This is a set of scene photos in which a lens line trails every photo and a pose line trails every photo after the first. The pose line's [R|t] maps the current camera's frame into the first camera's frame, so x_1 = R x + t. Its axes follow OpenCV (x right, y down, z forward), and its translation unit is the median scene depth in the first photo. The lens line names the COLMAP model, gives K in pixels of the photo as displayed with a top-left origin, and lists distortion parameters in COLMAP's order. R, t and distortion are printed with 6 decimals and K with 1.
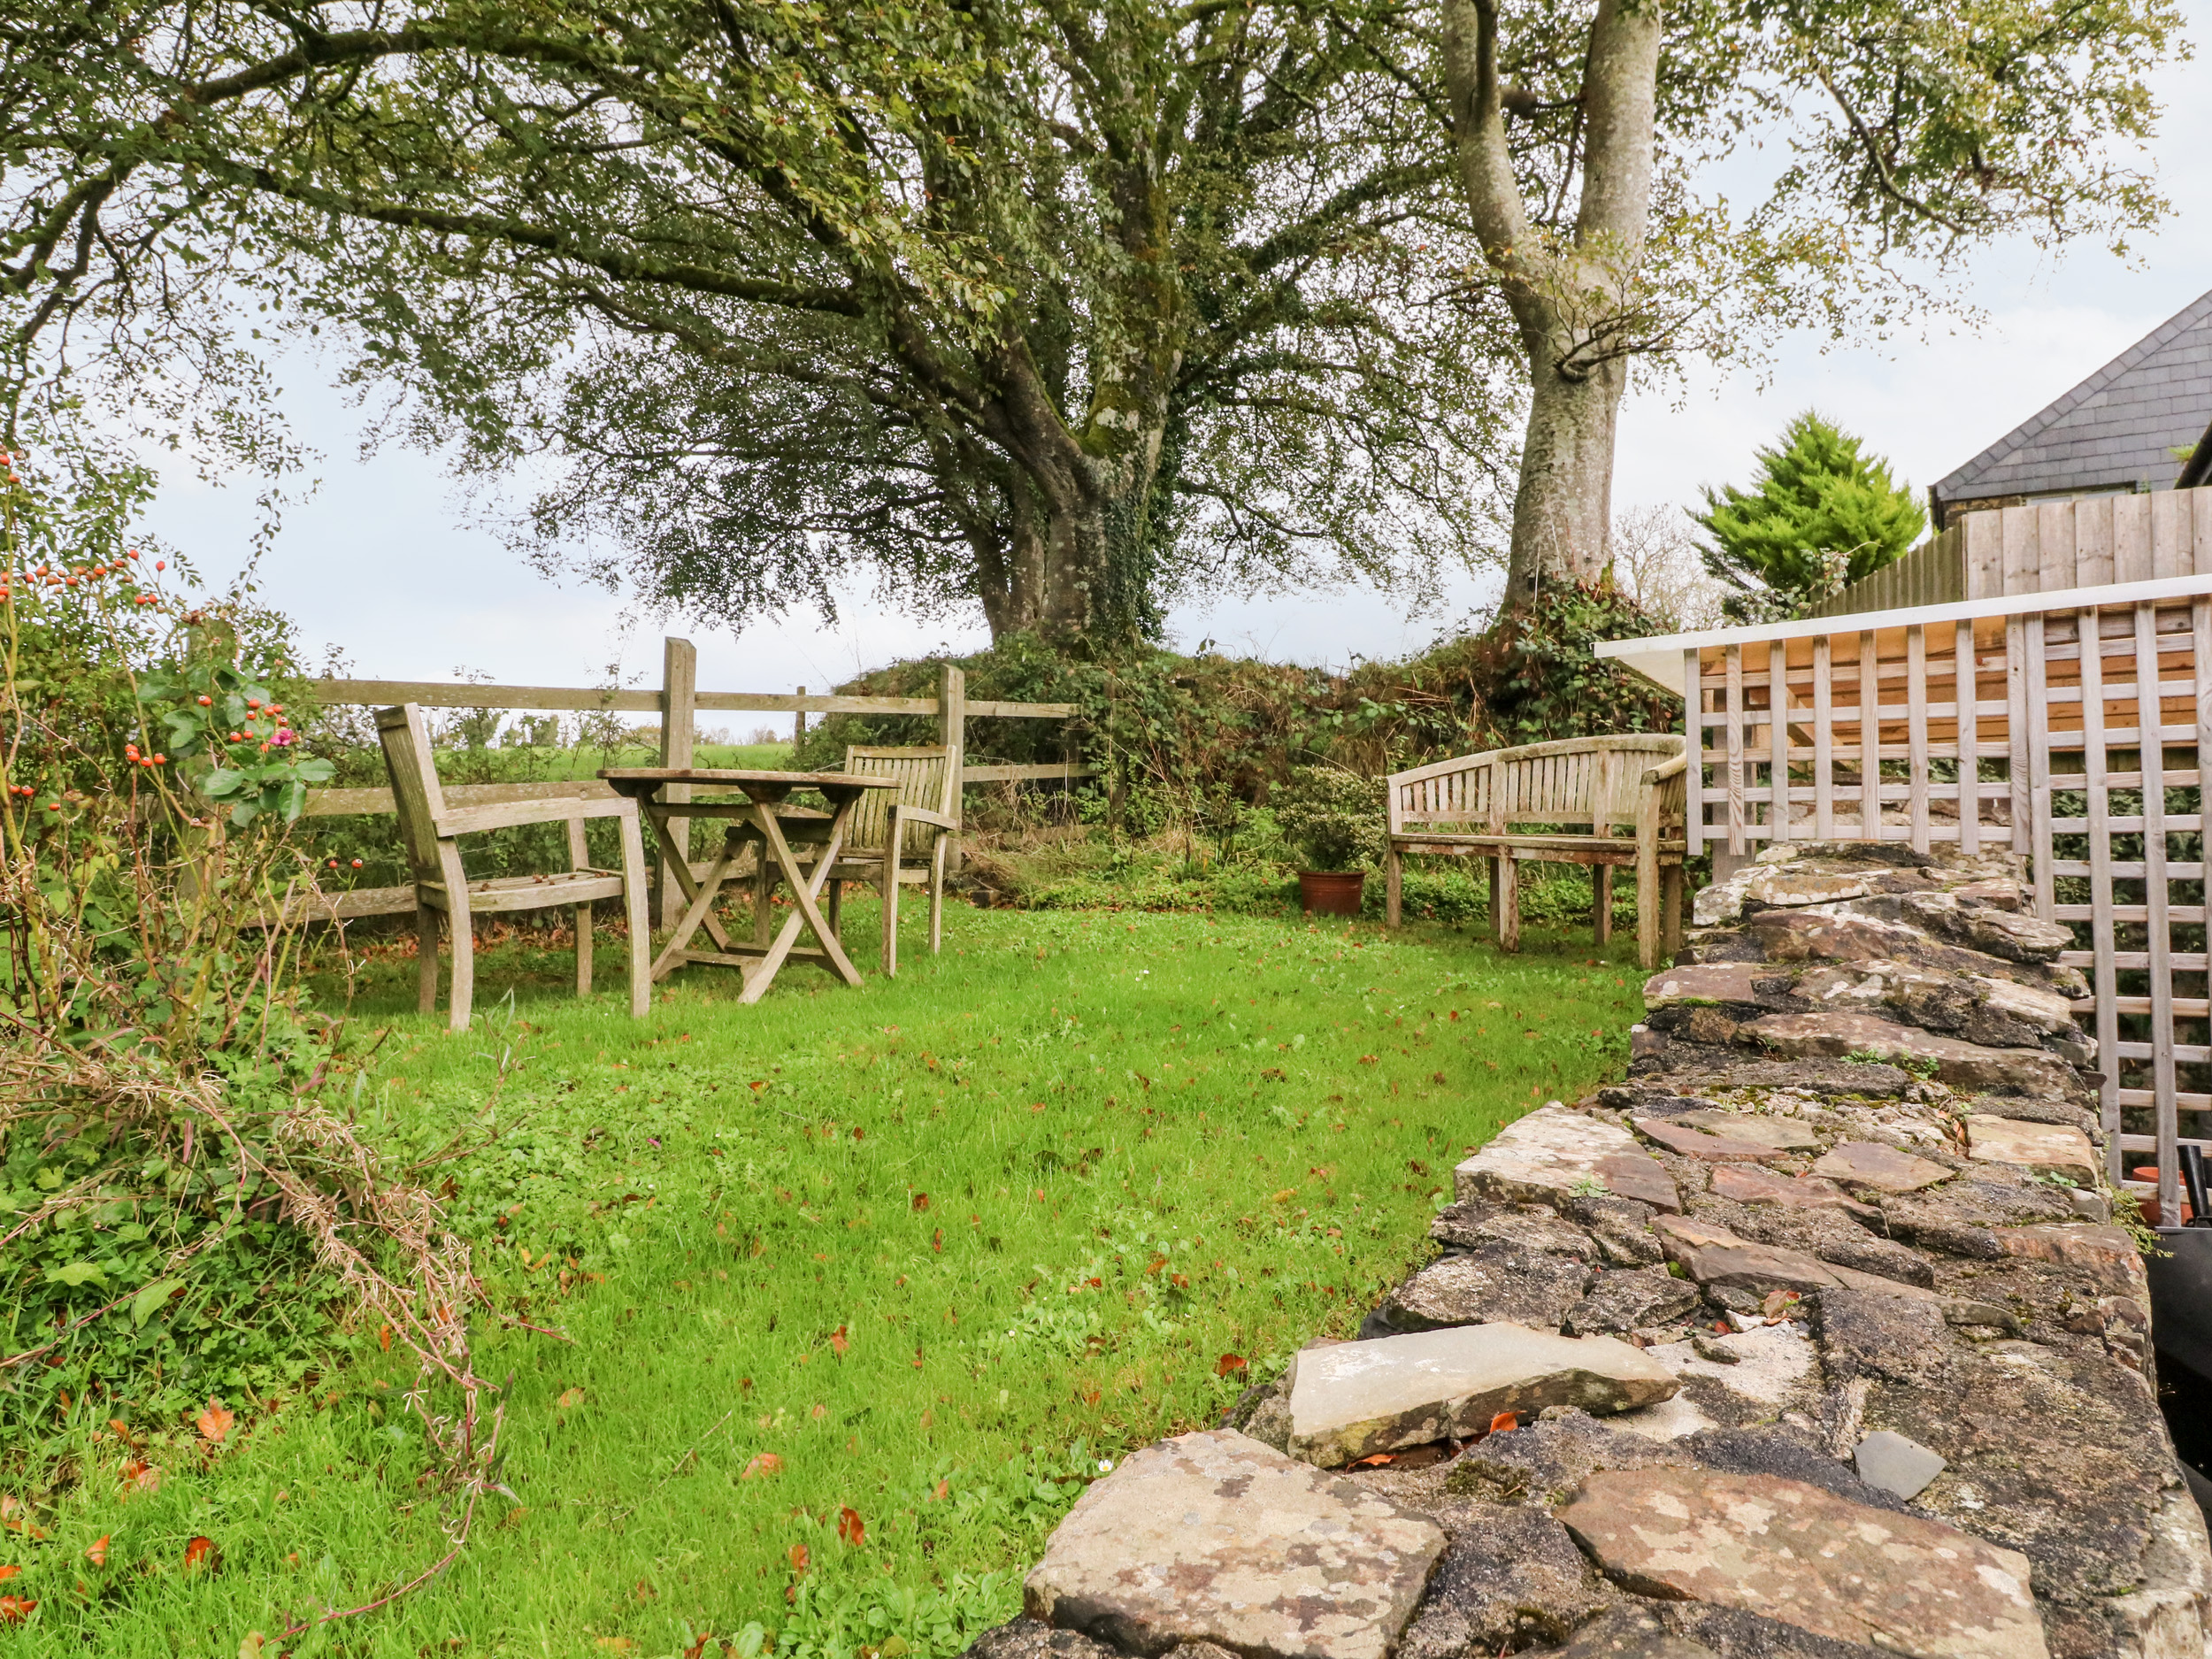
lens RADIAL K [[1270.9, 0, 1106.0], [0, 1270.9, 829.5], [0, 0, 1]] dist [0.003613, -0.000045]
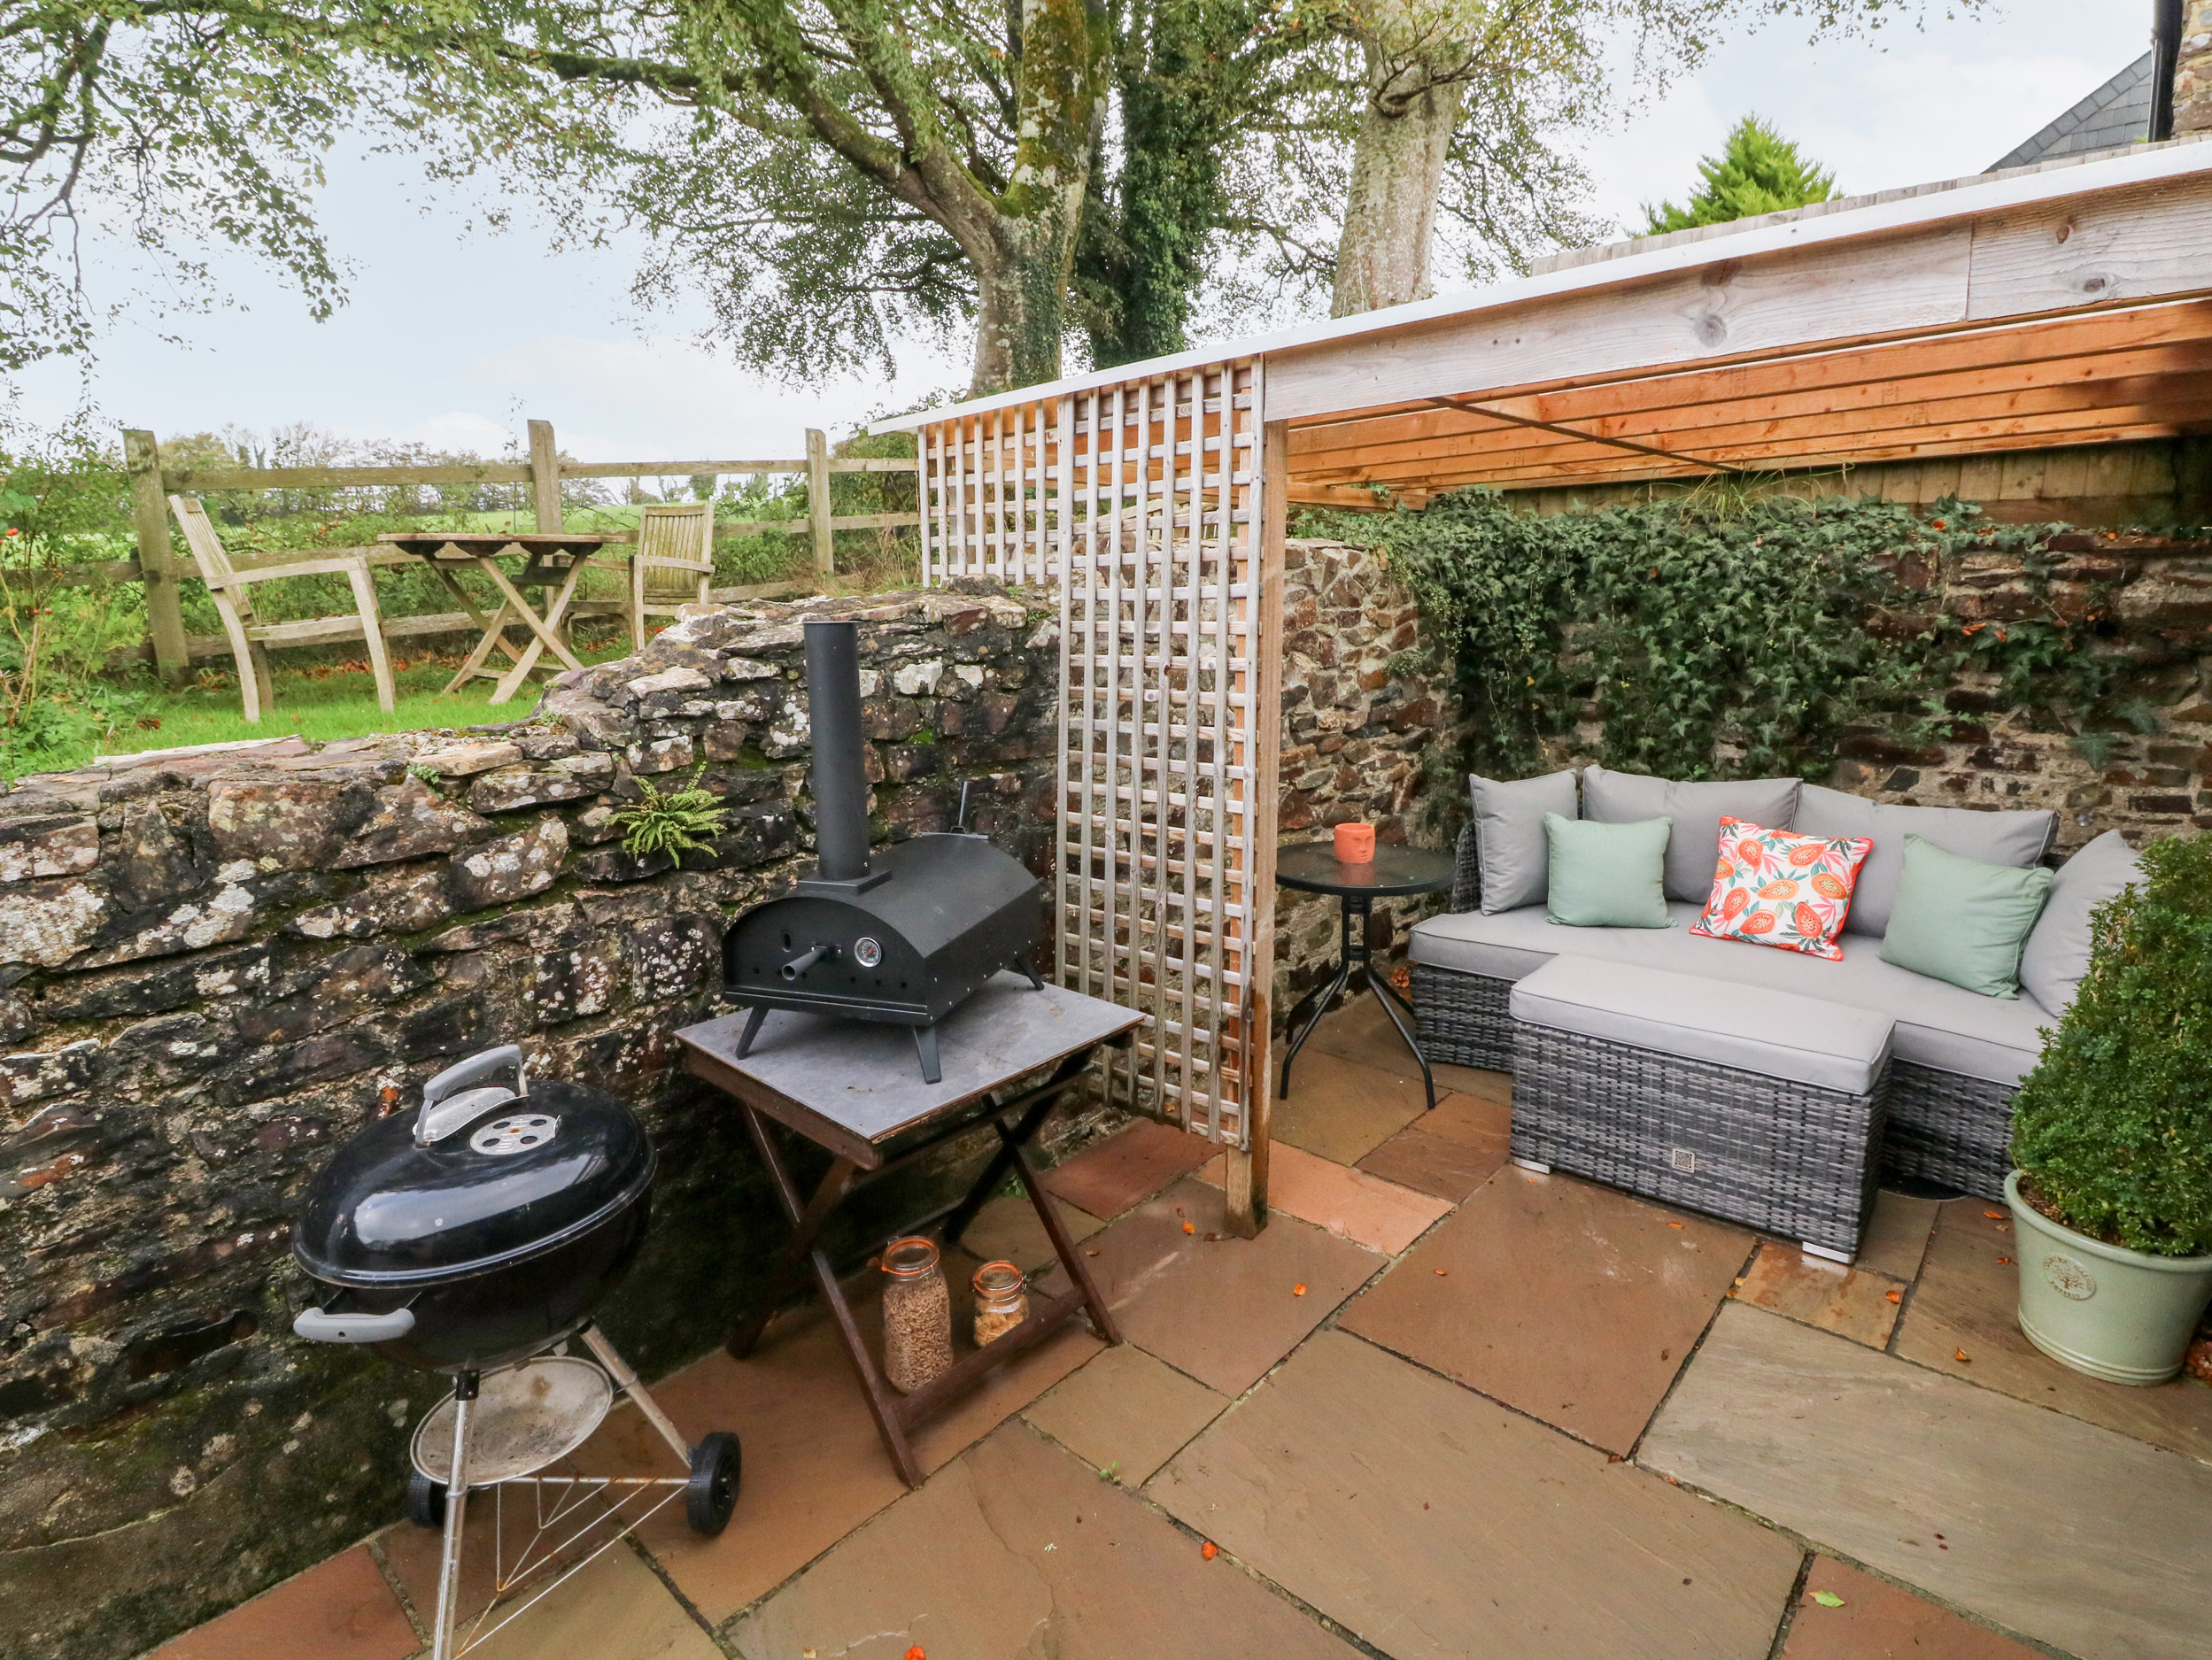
lens RADIAL K [[1177.2, 0, 1106.0], [0, 1177.2, 830.0], [0, 0, 1]] dist [0.001023, -0.009785]
pose [[0.986435, 0.016600, -0.163308, 0.239191], [0.019681, 0.975736, 0.218065, 0.000730], [0.162965, -0.218321, 0.962174, -0.066457]]
